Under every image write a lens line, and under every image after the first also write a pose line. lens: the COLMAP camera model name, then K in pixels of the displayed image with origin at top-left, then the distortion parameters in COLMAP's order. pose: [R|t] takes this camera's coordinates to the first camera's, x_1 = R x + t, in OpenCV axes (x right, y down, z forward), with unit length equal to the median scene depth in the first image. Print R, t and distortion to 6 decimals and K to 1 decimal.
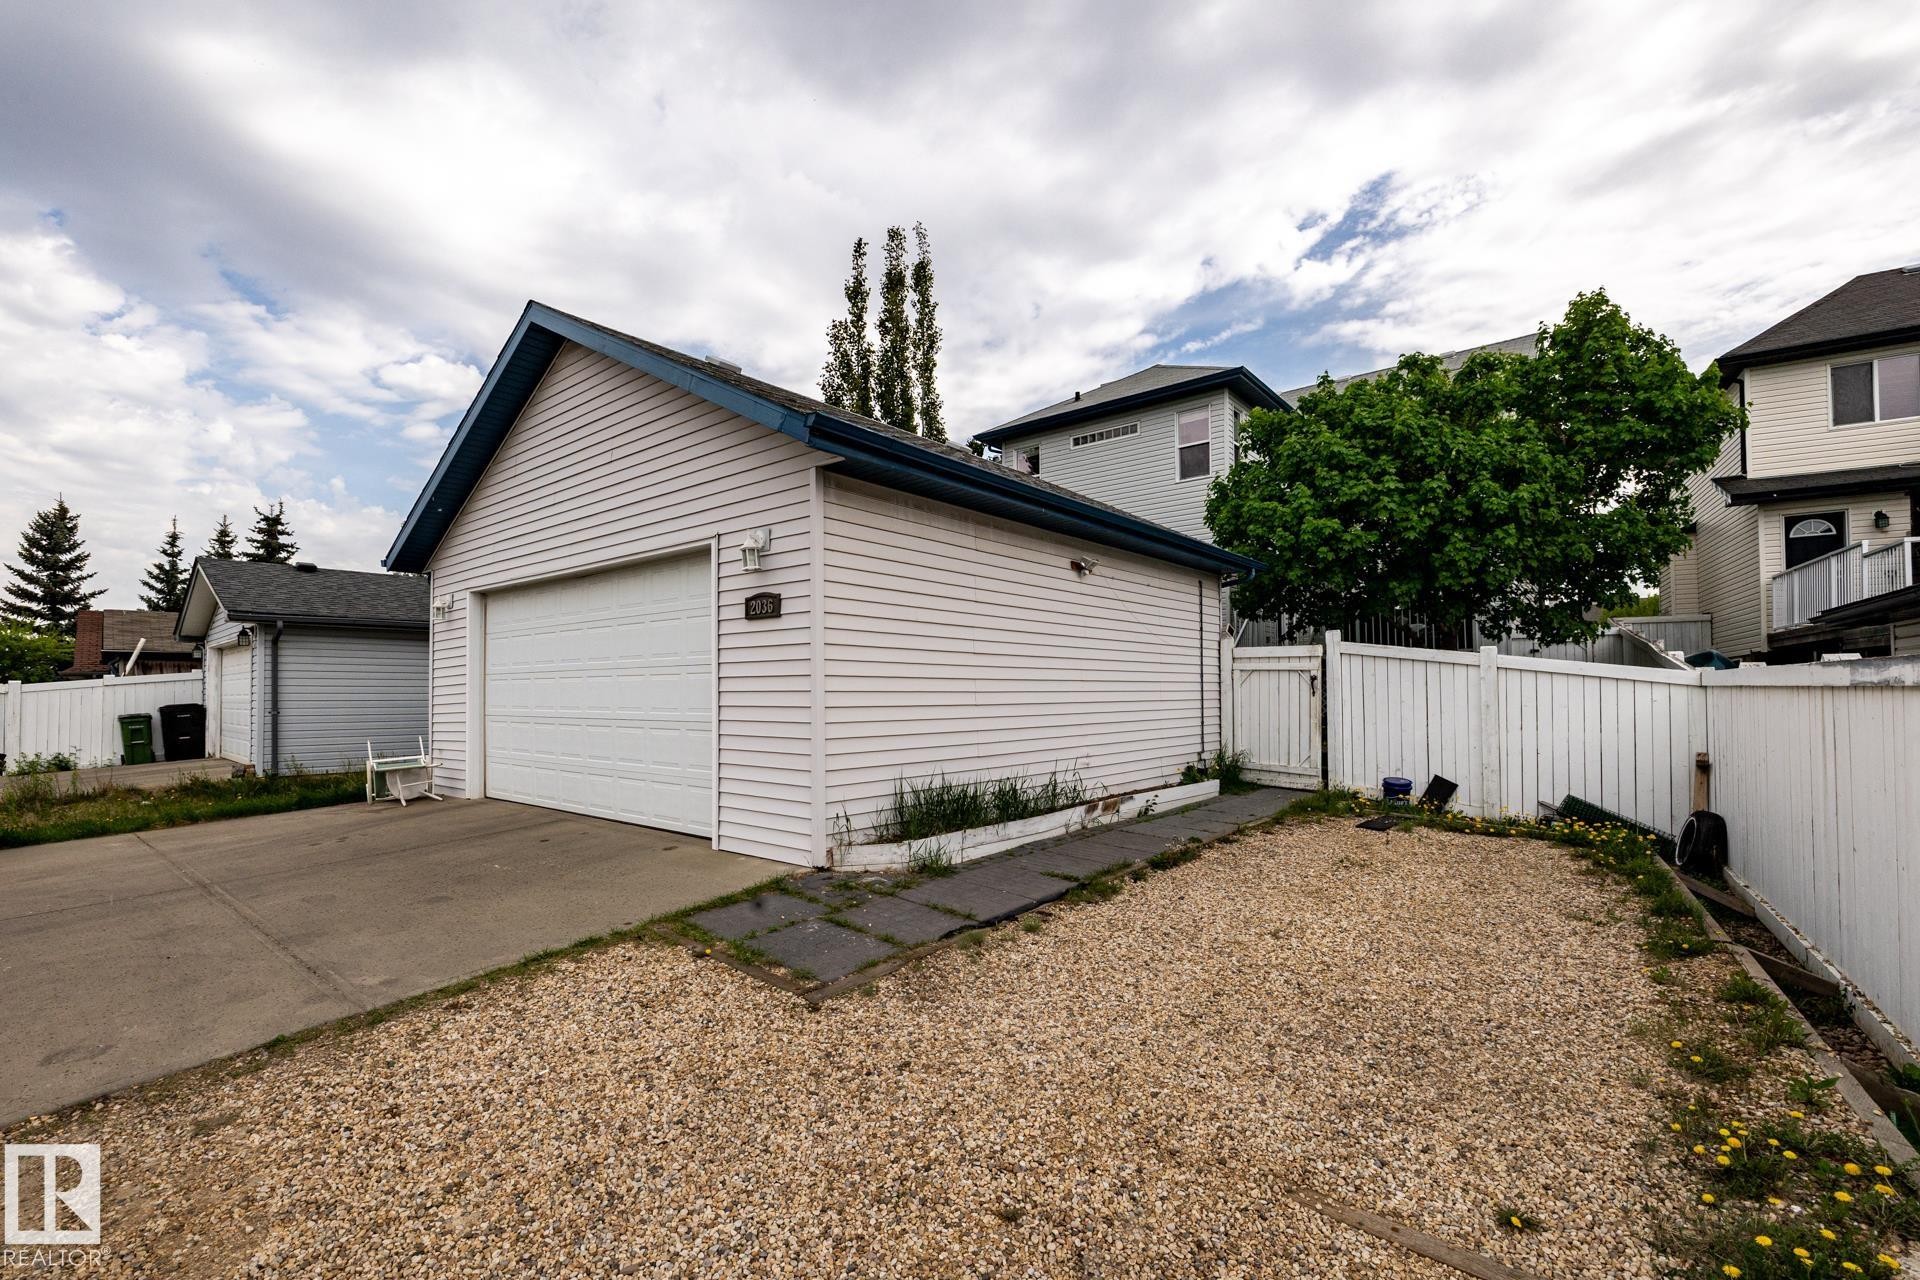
lens RADIAL K [[814.2, 0, 957.4], [0, 814.2, 680.3], [0, 0, 1]] dist [-0.002151, -0.000168]
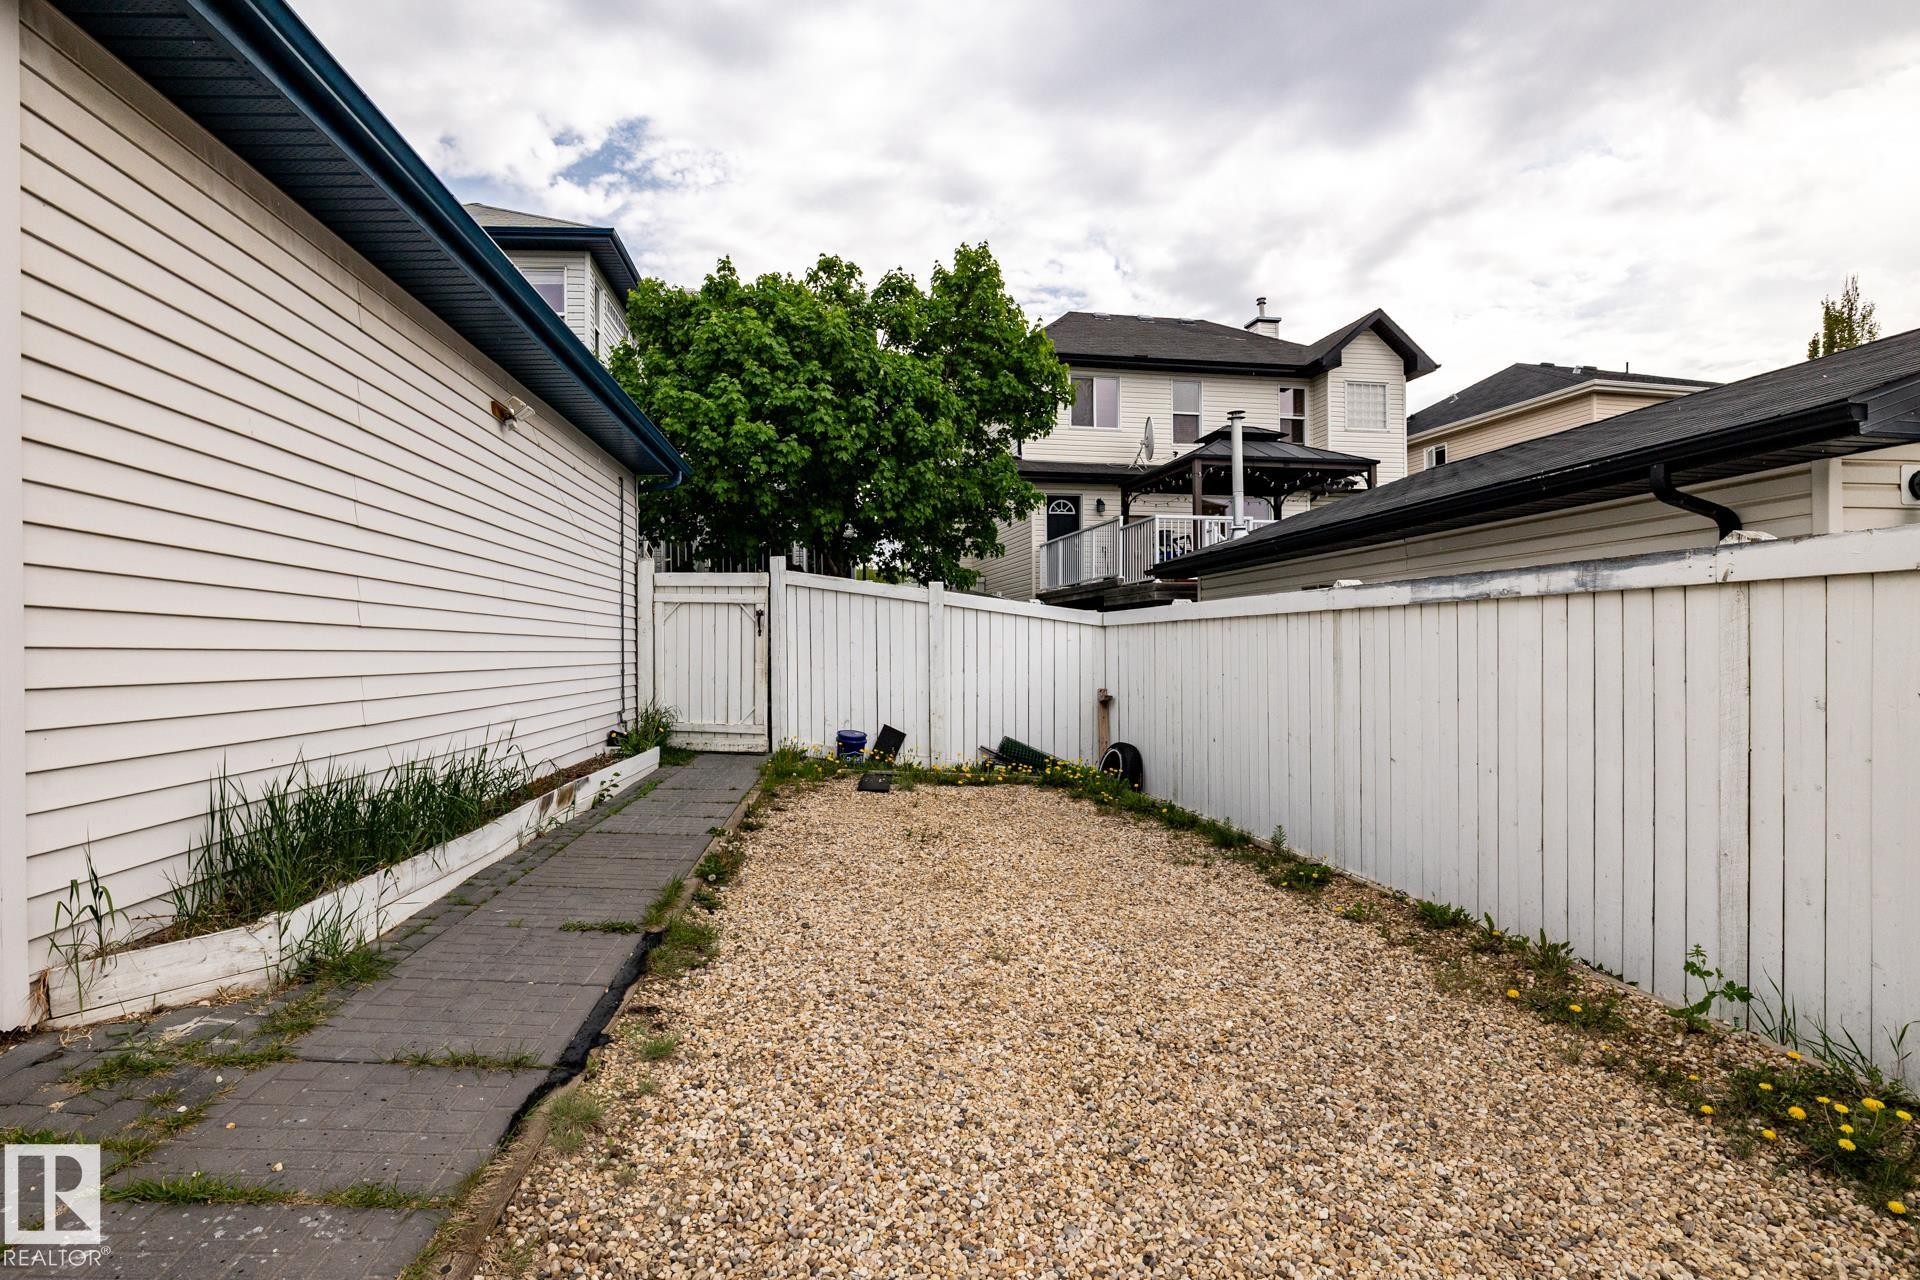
lens RADIAL K [[930.6, 0, 888.2], [0, 930.6, 644.4], [0, 0, 1]] dist [-0.001903, -0.000224]
pose [[0.742094, 0.006934, 0.670260, -0.081893], [-0.009077, 0.999959, -0.000296, 0.025633], [-0.670235, -0.005864, 0.742126, 0.218315]]
